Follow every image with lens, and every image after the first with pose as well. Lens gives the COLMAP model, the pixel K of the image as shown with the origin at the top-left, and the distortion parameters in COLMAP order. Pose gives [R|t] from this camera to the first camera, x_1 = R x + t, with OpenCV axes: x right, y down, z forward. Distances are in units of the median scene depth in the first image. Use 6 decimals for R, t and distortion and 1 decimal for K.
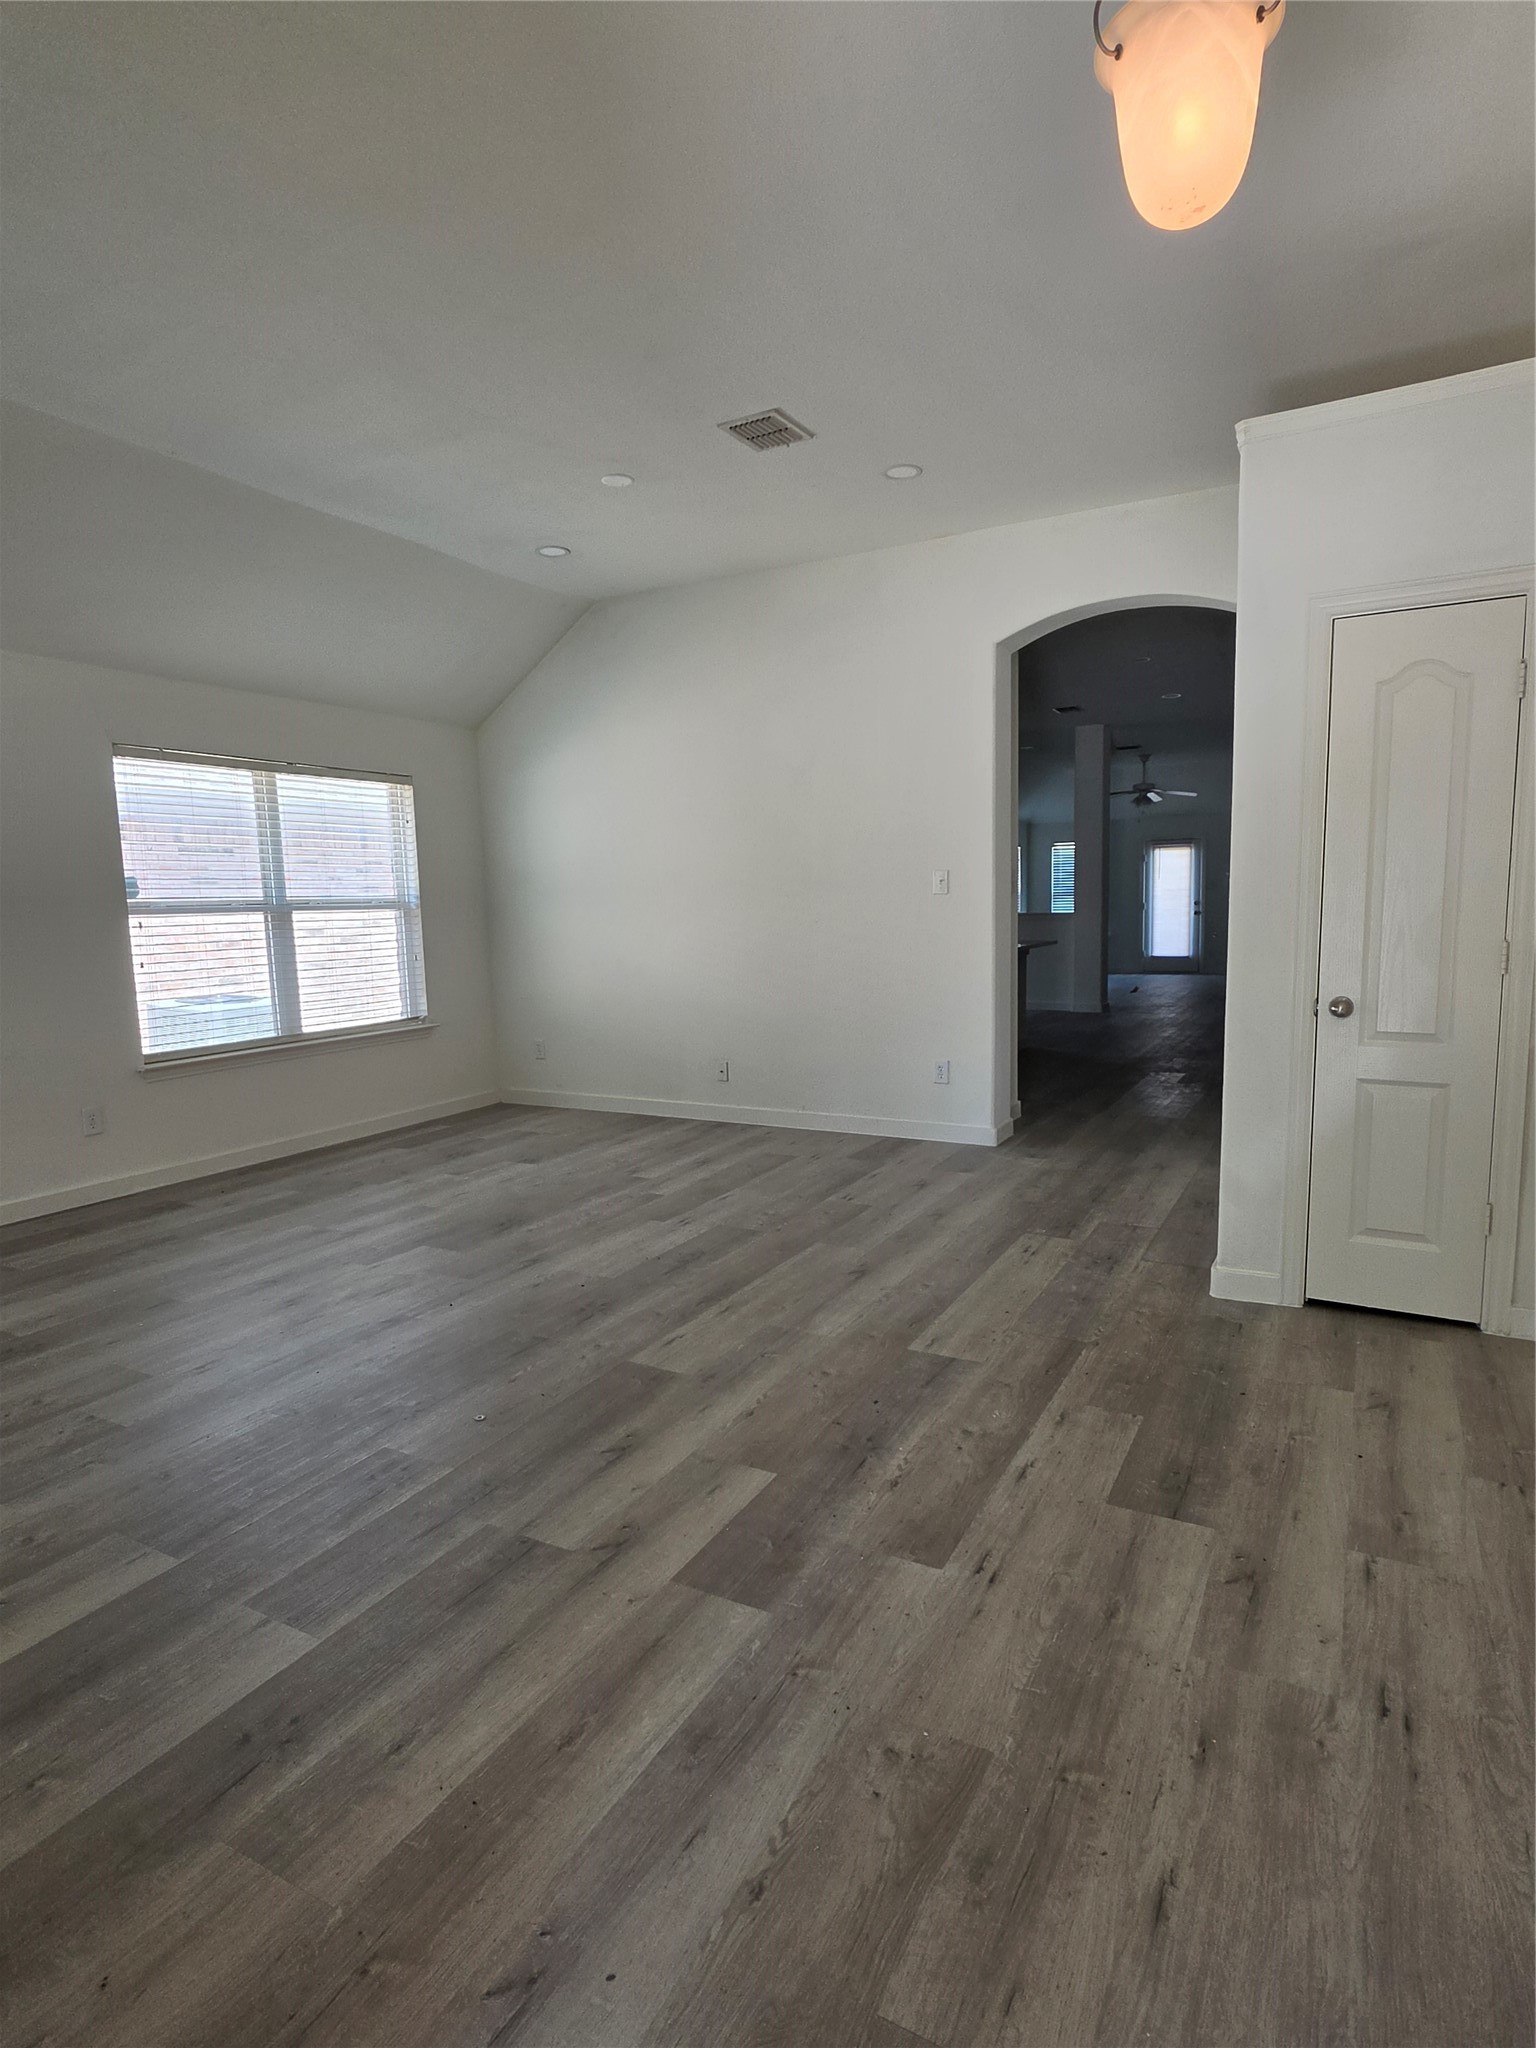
lens RADIAL K [[1076.9, 0, 720.8], [0, 1076.9, 1017.8], [0, 0, 1]] dist [0.000142, 0.001509]
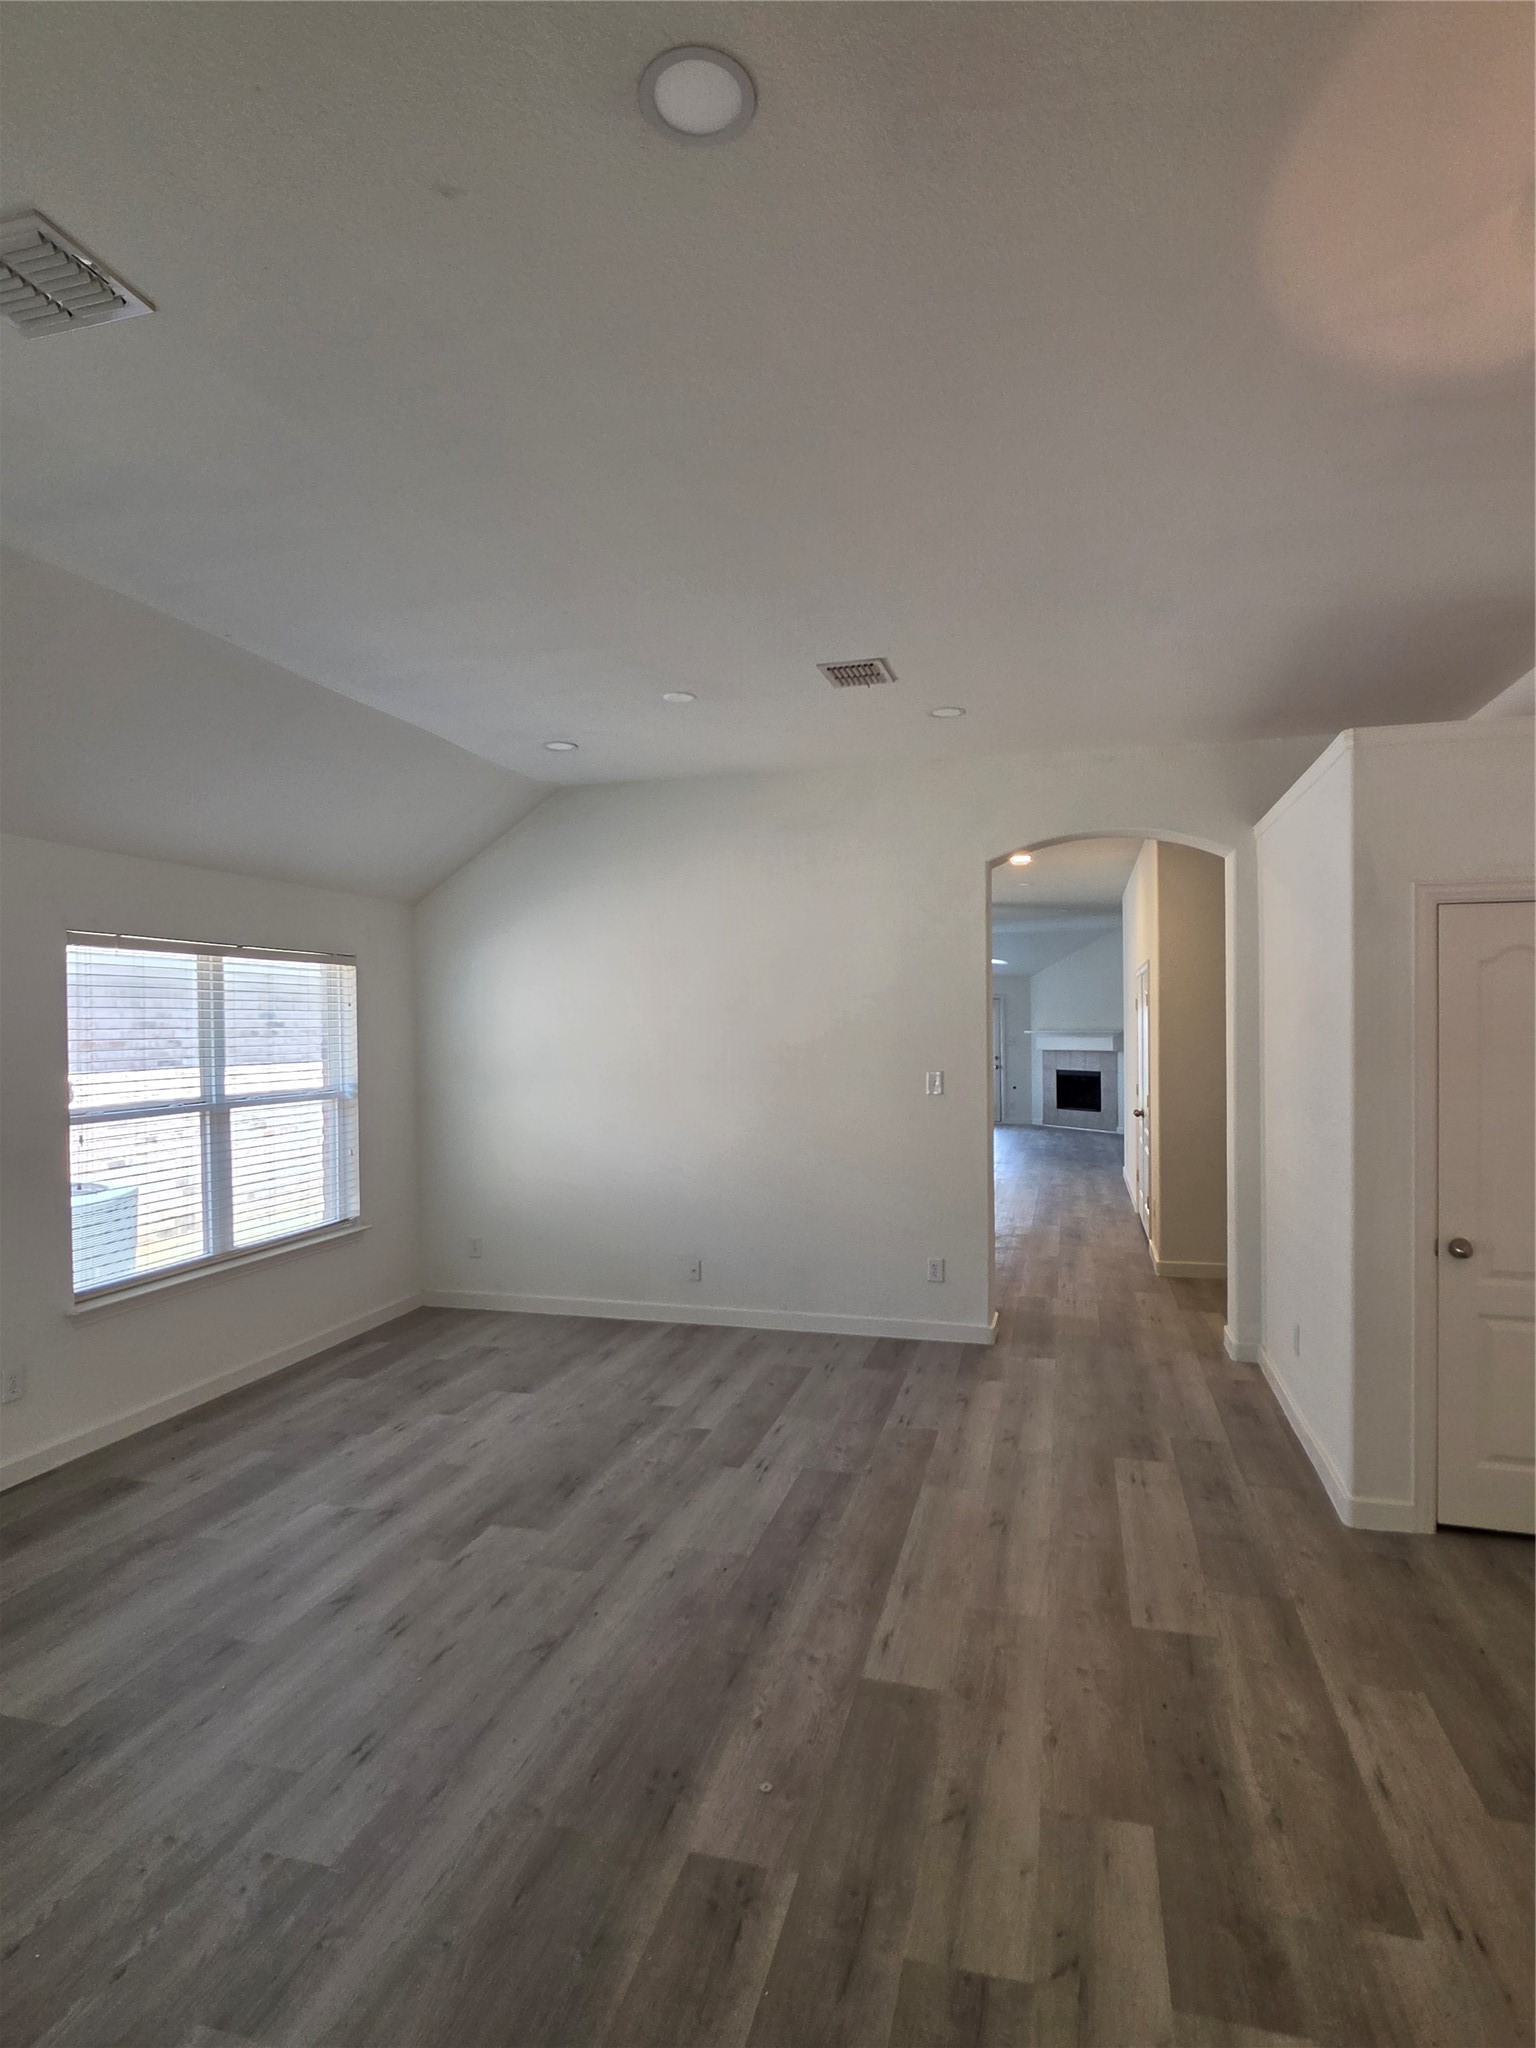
lens RADIAL K [[1076.9, 0, 720.8], [0, 1076.9, 1017.8], [0, 0, 1]] dist [0.000142, 0.001509]
pose [[0.973134, 0.014008, 0.229814, -0.259337], [0.013852, 0.992778, -0.119166, -0.076856], [-0.229823, 0.119148, 0.965912, 0.056308]]
